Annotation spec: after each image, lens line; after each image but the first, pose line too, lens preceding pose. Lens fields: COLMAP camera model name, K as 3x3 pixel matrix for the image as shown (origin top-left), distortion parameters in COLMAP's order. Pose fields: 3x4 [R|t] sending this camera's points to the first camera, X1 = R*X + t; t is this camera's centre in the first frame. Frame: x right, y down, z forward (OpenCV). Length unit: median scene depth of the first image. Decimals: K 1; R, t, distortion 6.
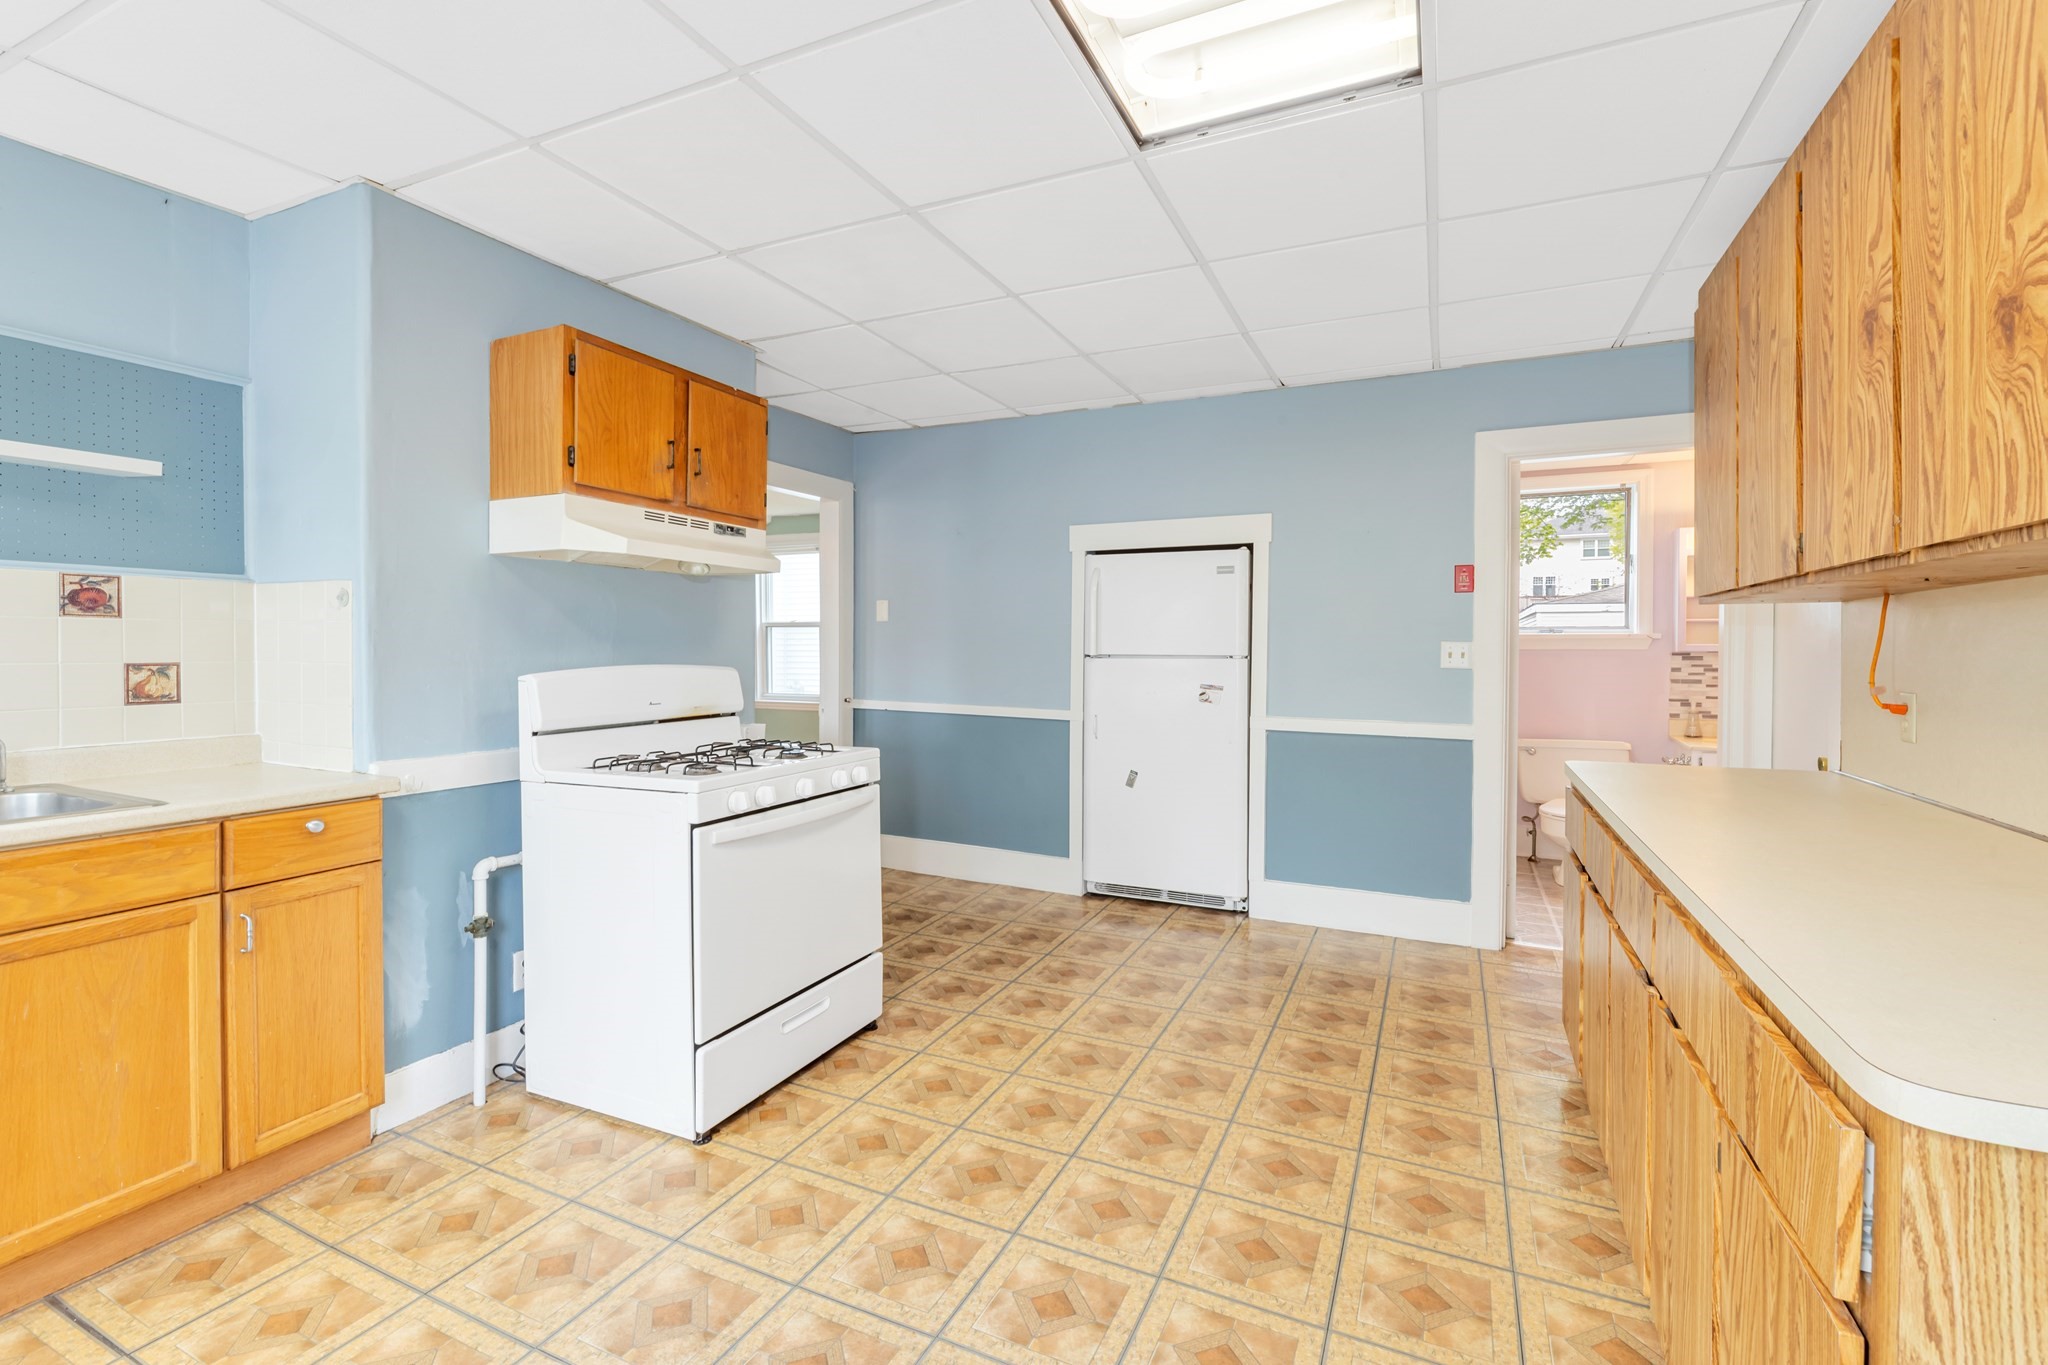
lens RADIAL K [[943.0, 0, 938.1], [0, 943.0, 649.6], [0, 0, 1]] dist [0.000051, -0.000537]
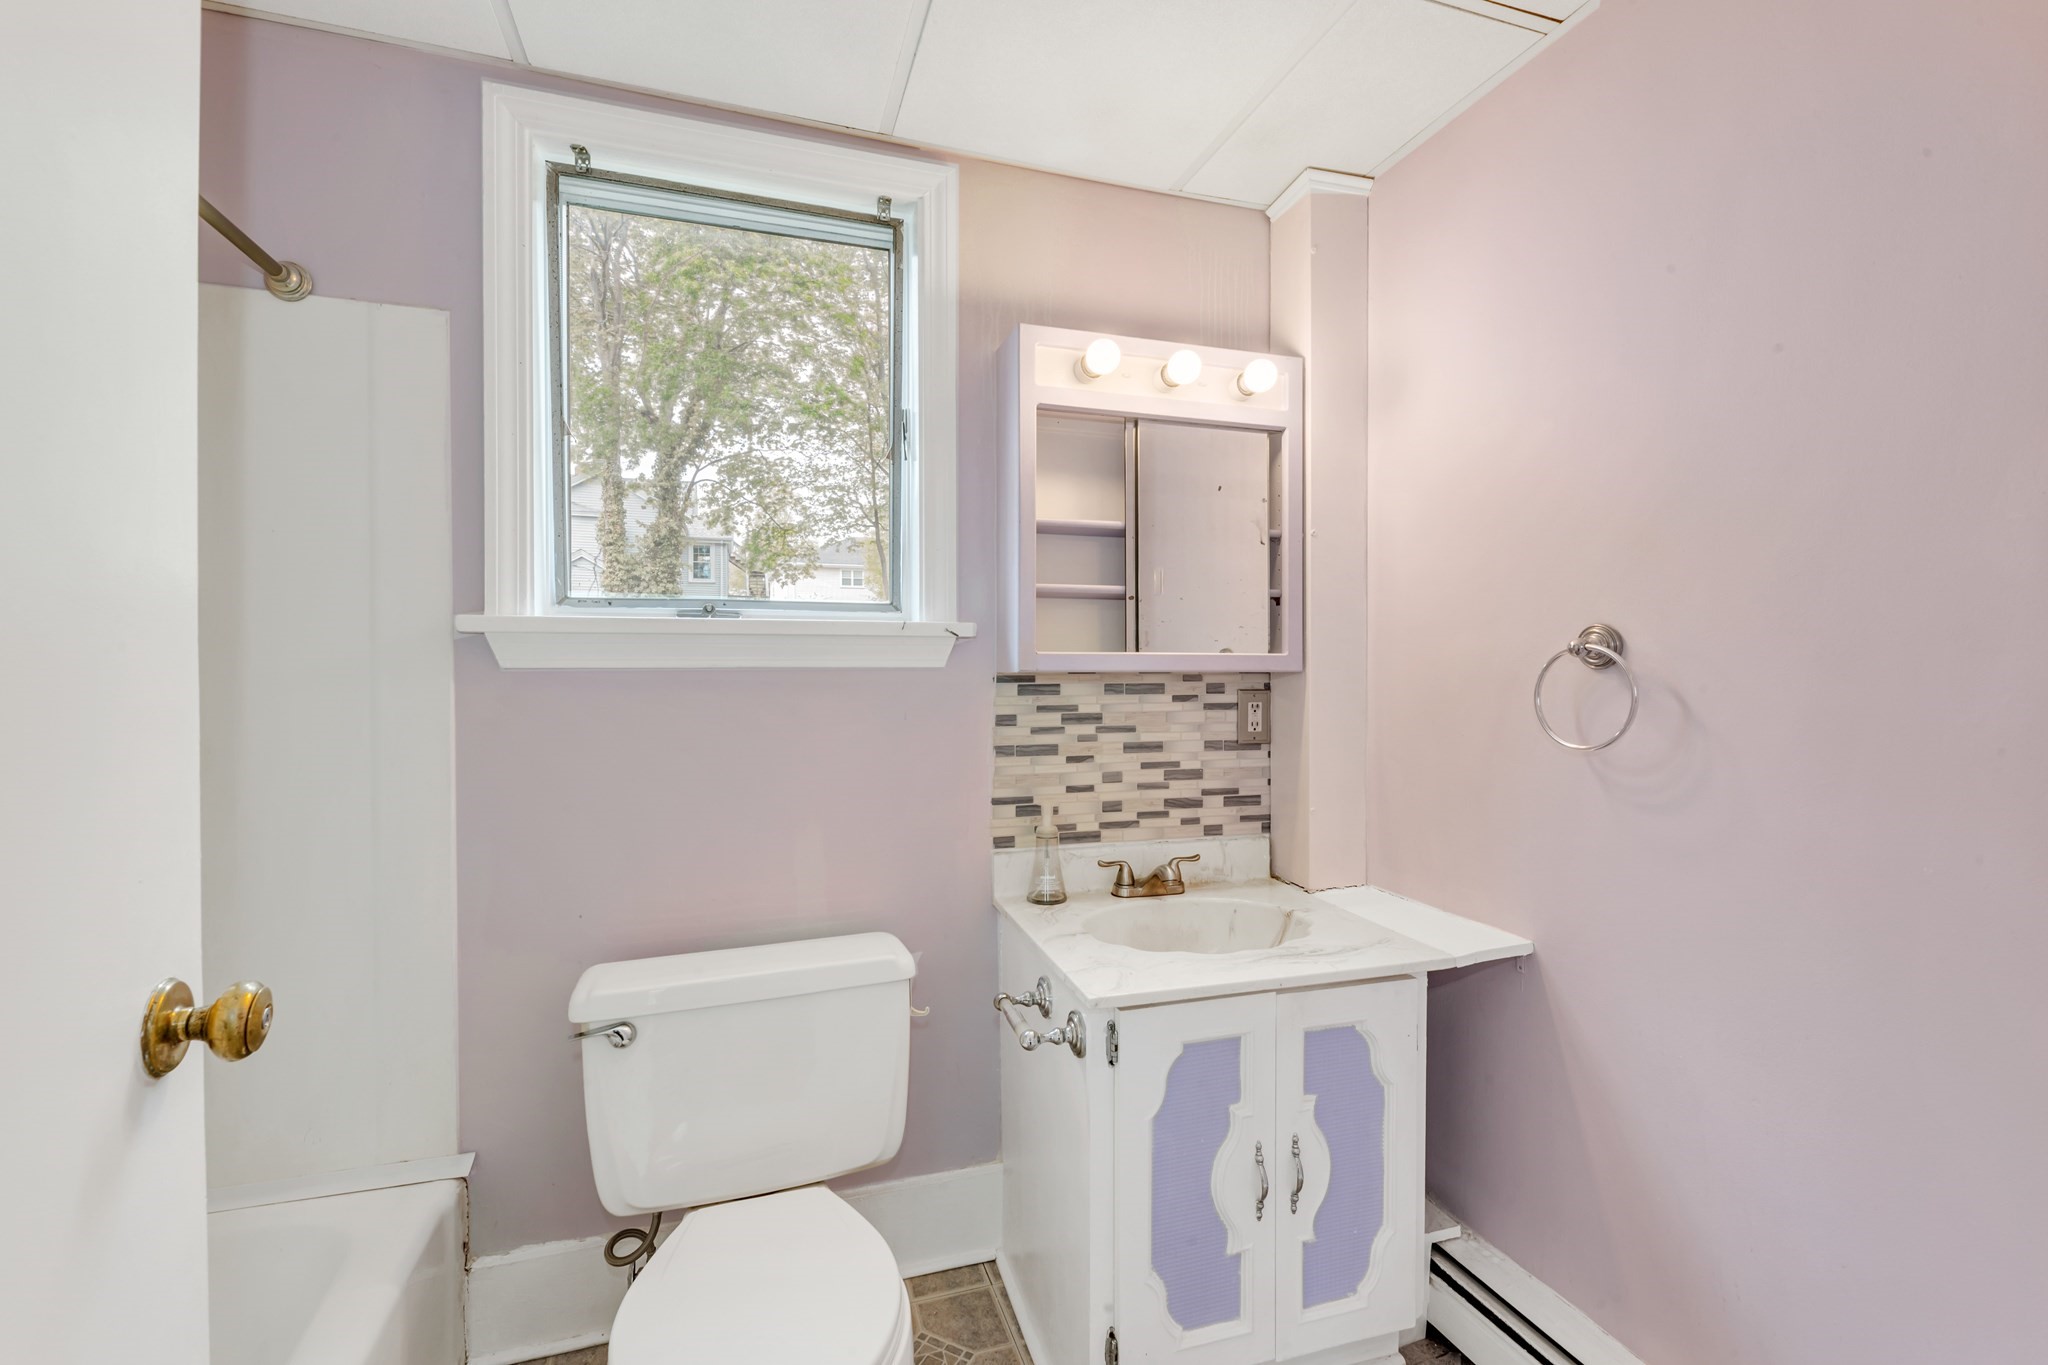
lens RADIAL K [[896.0, 0, 1024.0], [0, 896.0, 682.5], [0, 0, 1]] dist [0.000047, -0.000100]
pose [[0.699446, -0.016080, 0.714505, 0.531754], [0.007515, 0.999857, 0.015145, 0.000937], [-0.714646, -0.005224, 0.699467, 0.744008]]
